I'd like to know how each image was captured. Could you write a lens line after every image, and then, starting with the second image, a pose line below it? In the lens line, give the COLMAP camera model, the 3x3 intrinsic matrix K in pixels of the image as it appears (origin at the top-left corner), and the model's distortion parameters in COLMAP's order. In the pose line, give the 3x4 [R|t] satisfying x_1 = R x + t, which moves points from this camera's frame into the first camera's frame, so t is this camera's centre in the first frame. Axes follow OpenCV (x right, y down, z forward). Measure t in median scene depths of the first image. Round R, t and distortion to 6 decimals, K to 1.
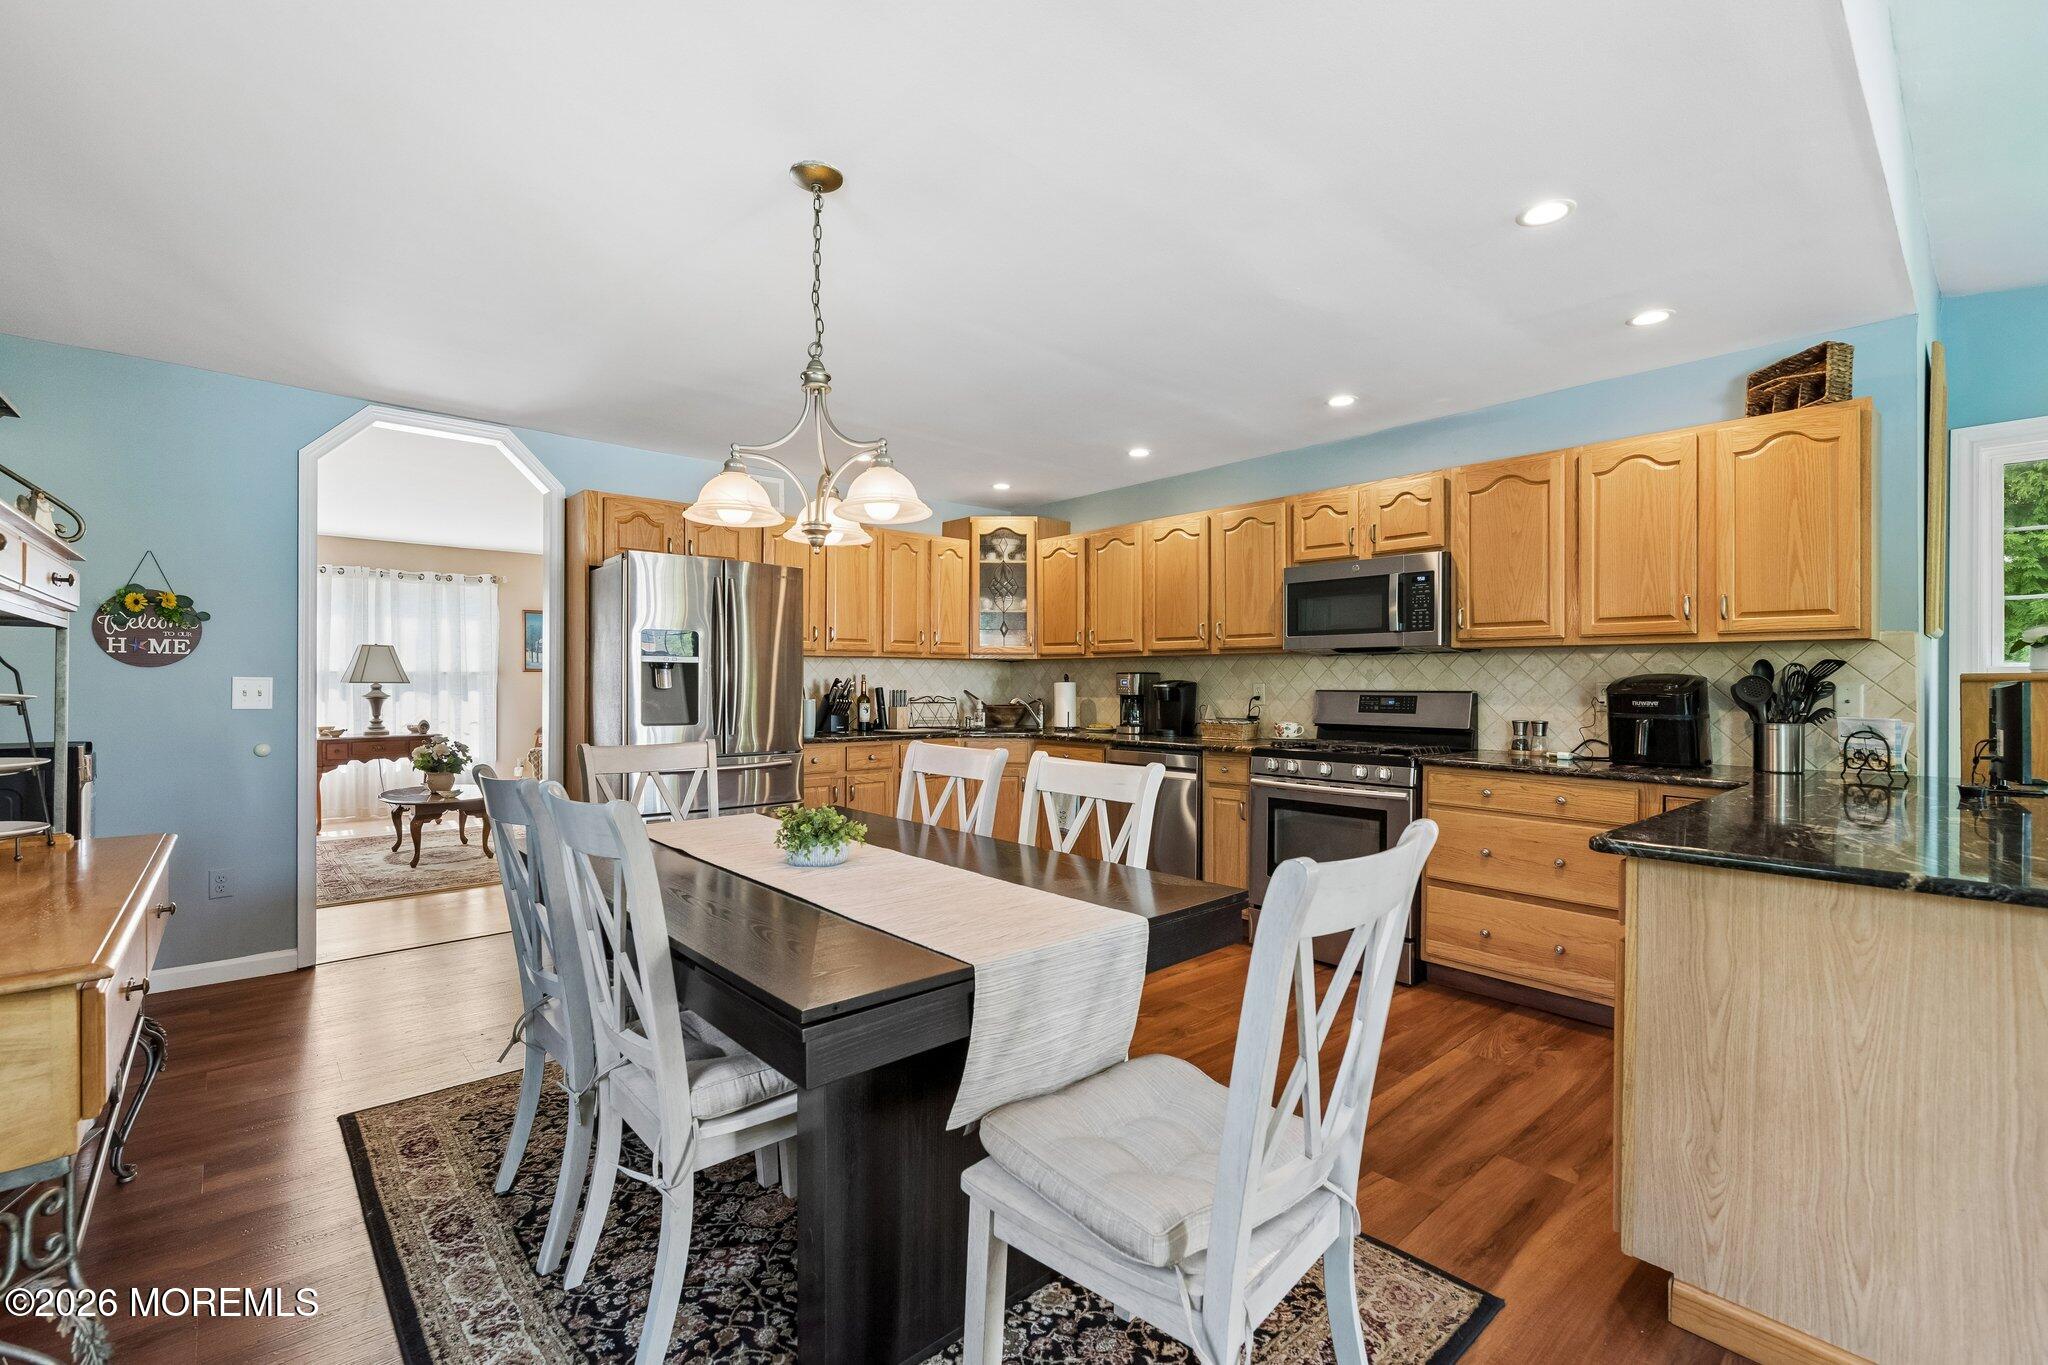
lens RADIAL K [[891.8, 0, 1021.7], [0, 891.8, 683.2], [0, 0, 1]] dist [-0.001998, -0.000245]
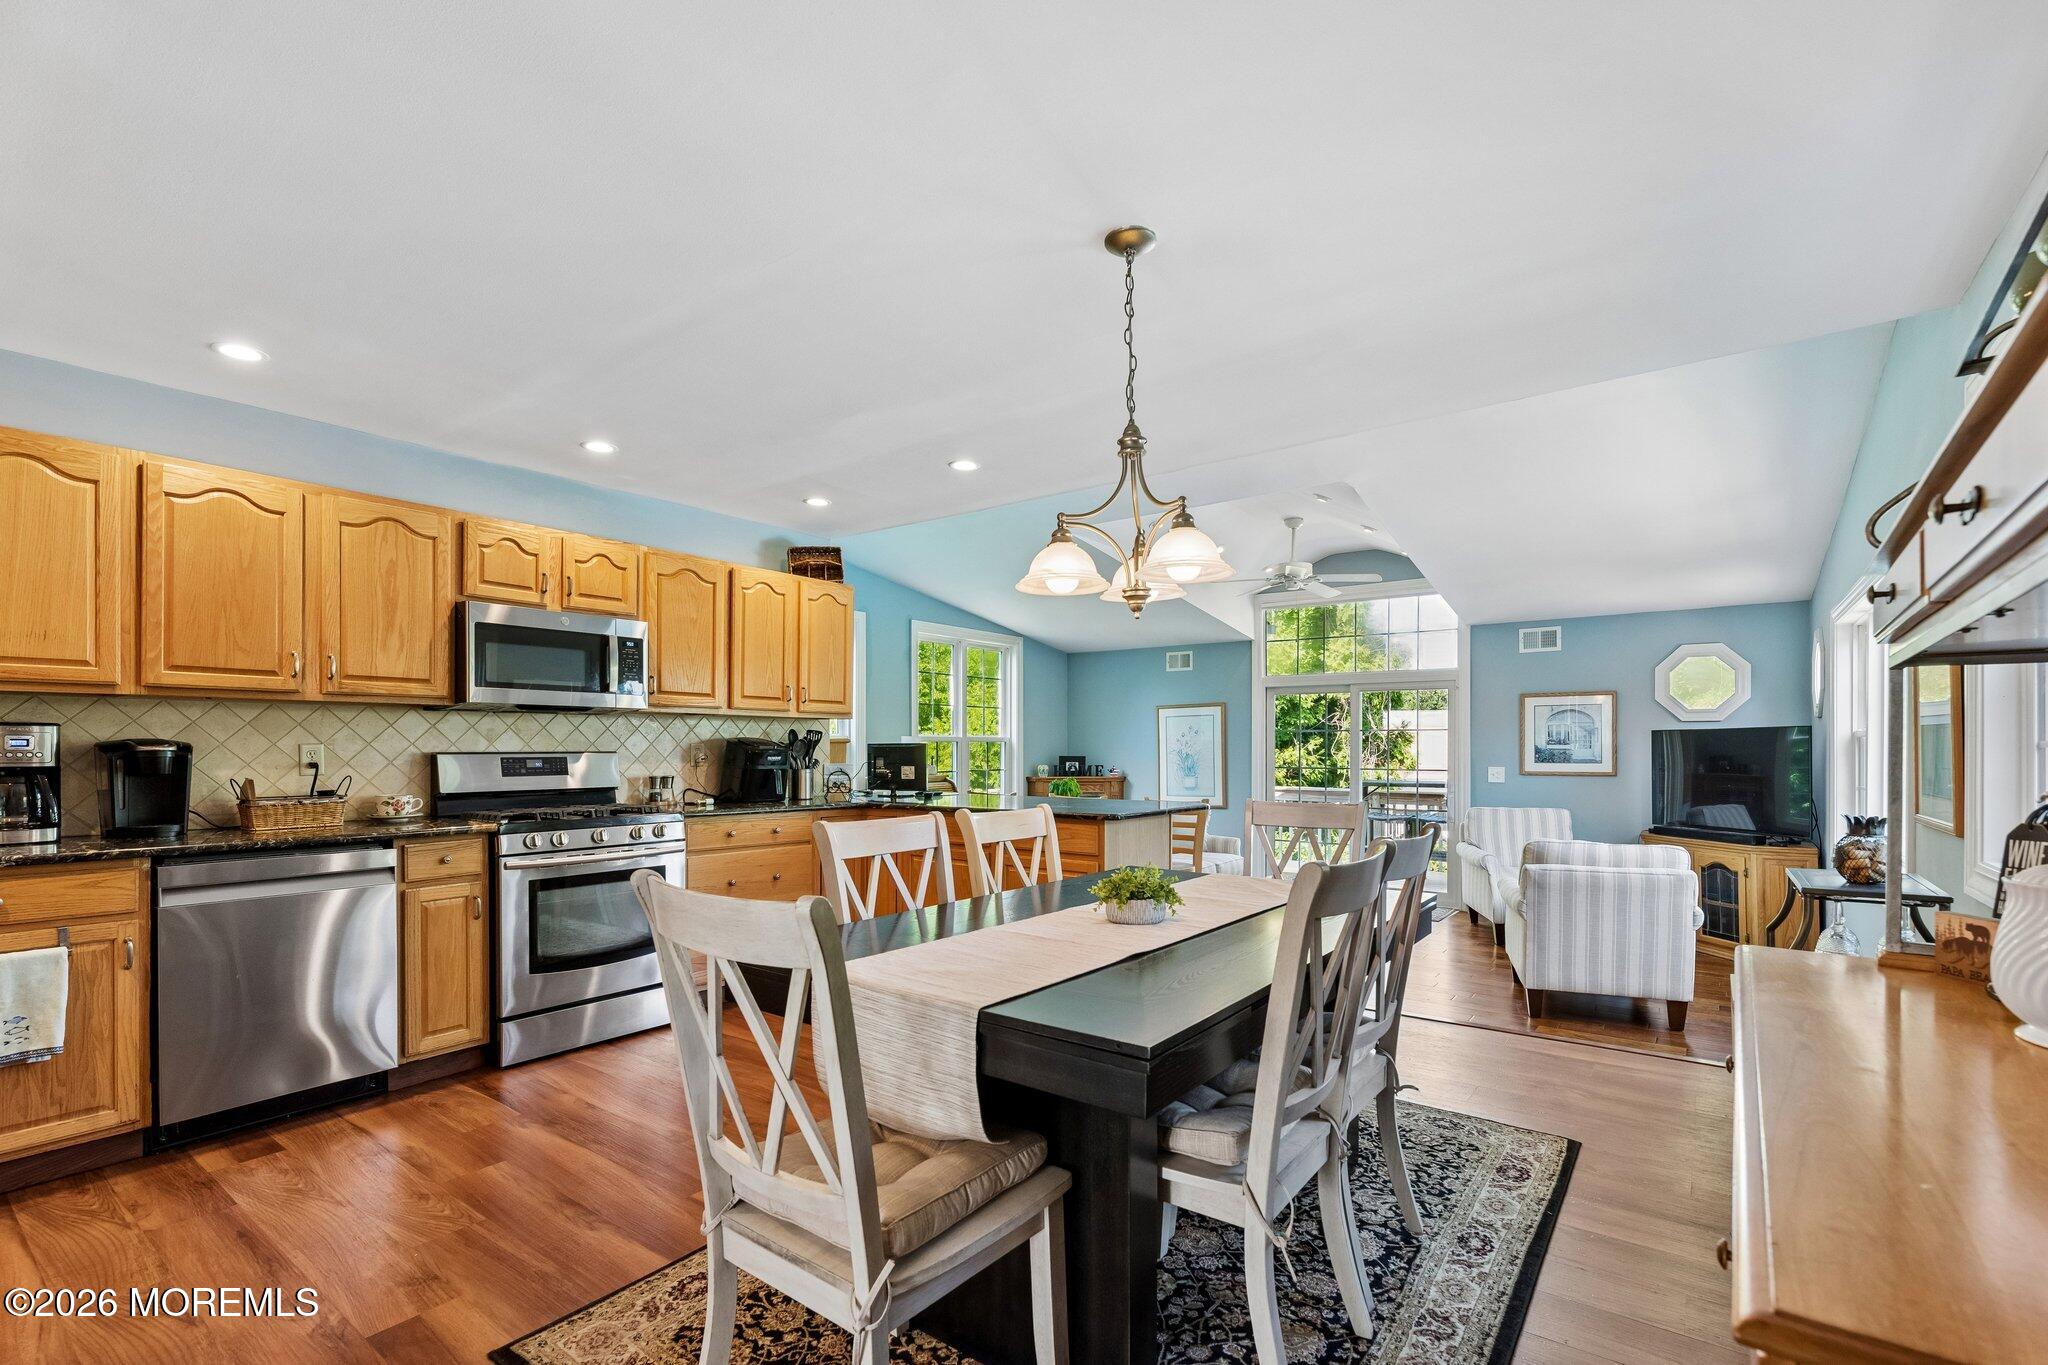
lens RADIAL K [[915.9, 0, 1033.1], [0, 915.9, 736.3], [0, 0, 1]] dist [0.000693, 0.000235]
pose [[-0.198991, 0.007475, 0.979973, -0.686436], [-0.002007, 0.999966, -0.008035, -0.001164], [-0.979999, -0.003566, -0.198969, 0.732794]]
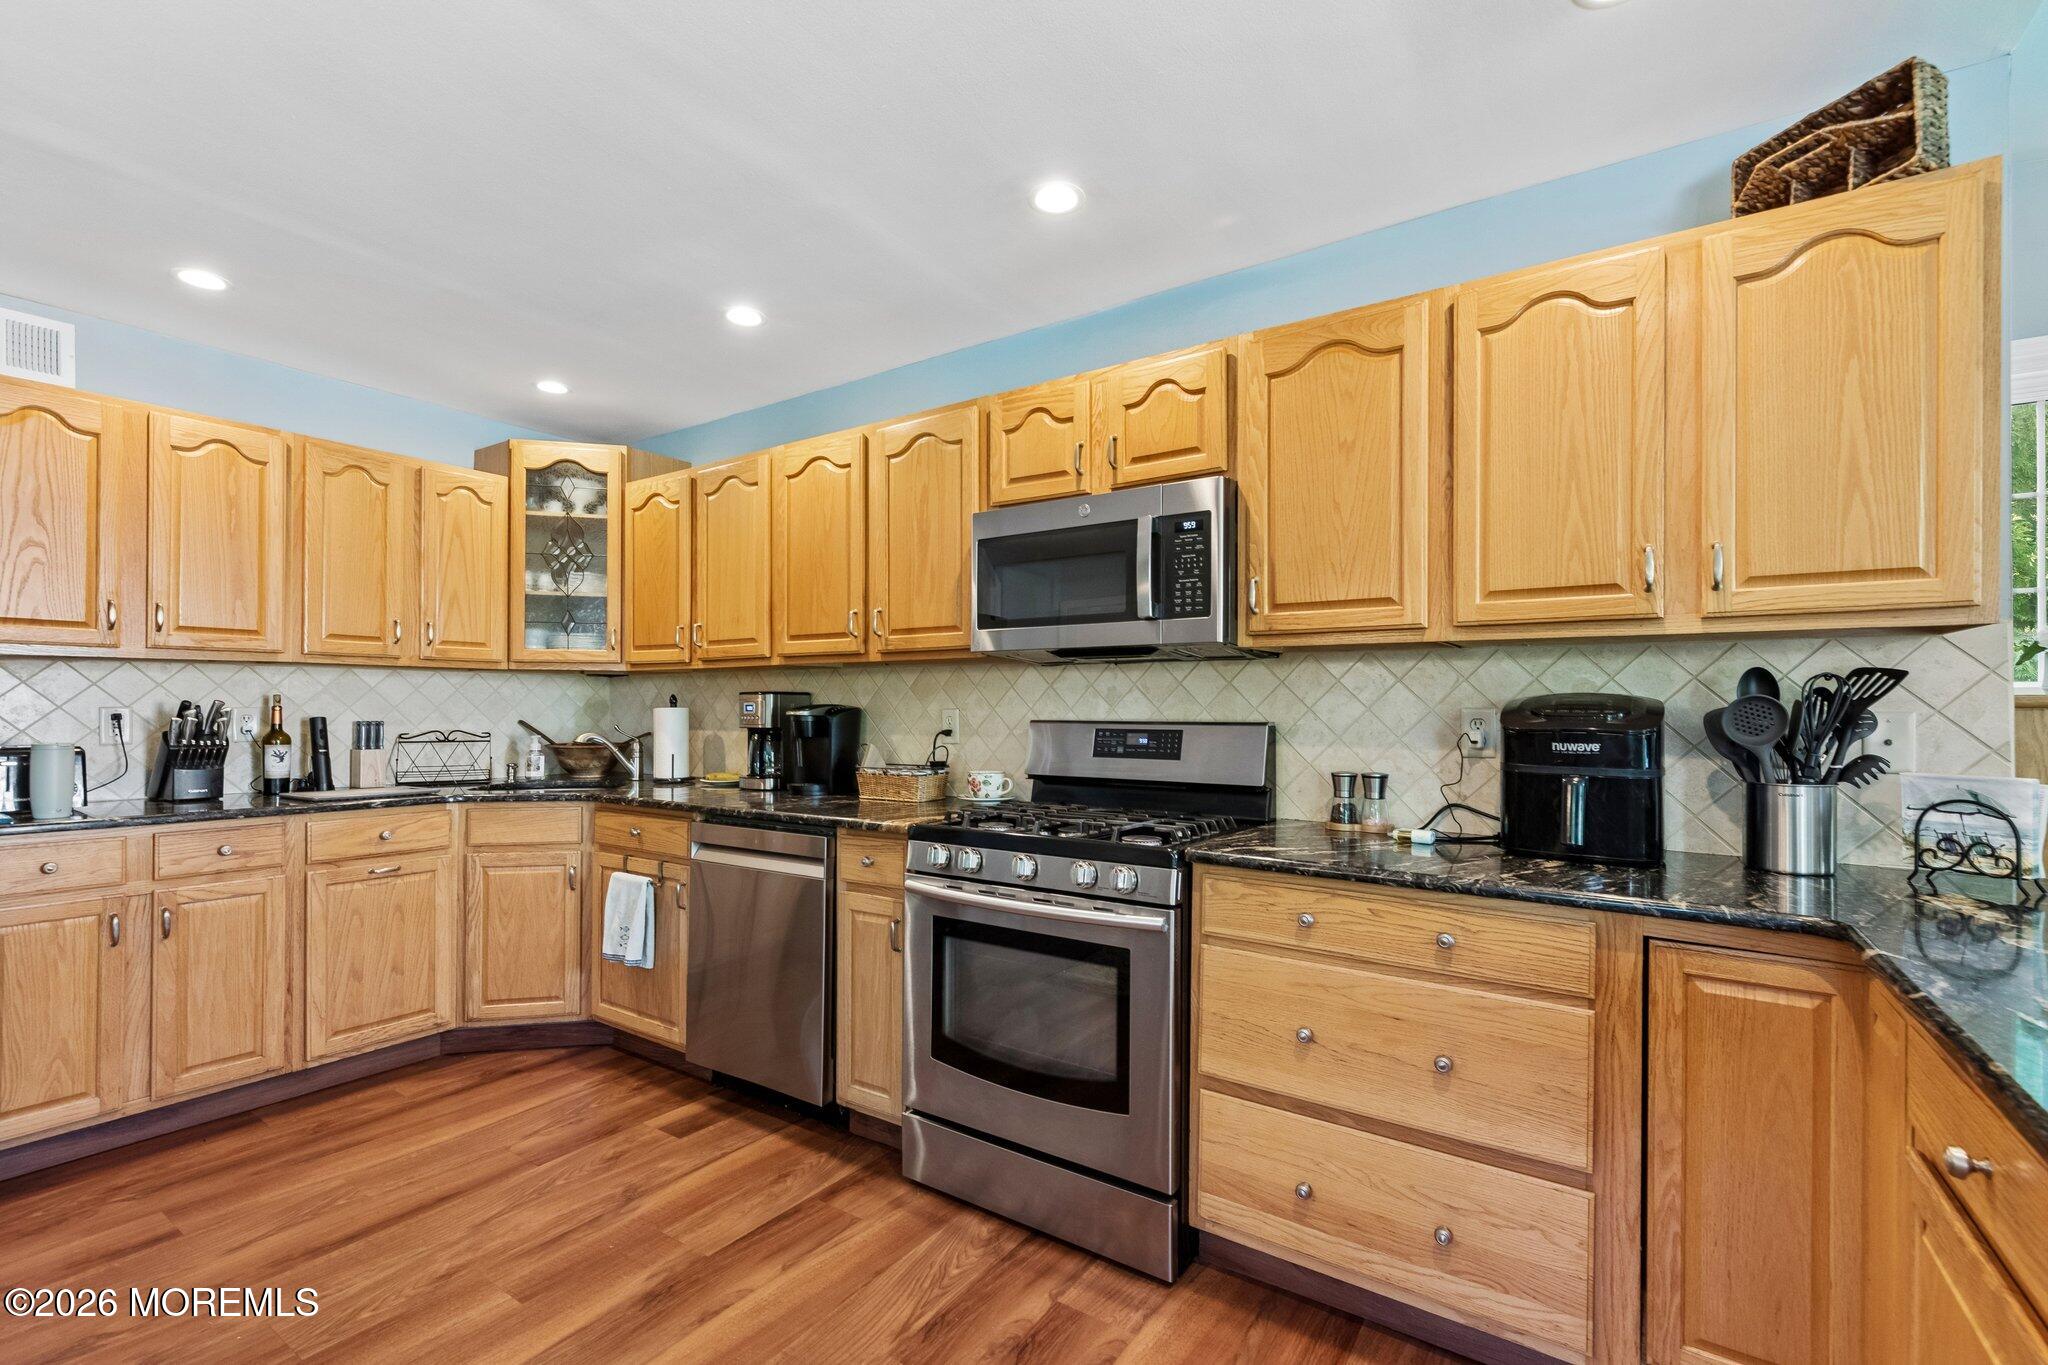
lens RADIAL K [[894.5, 0, 1033.0], [0, 894.5, 714.8], [0, 0, 1]] dist [0.000342, -0.000139]
pose [[0.968288, -0.002461, 0.249826, 0.204534], [0.000419, 0.999966, 0.008226, -0.001404], [-0.249838, -0.007861, 0.968256, 0.462178]]
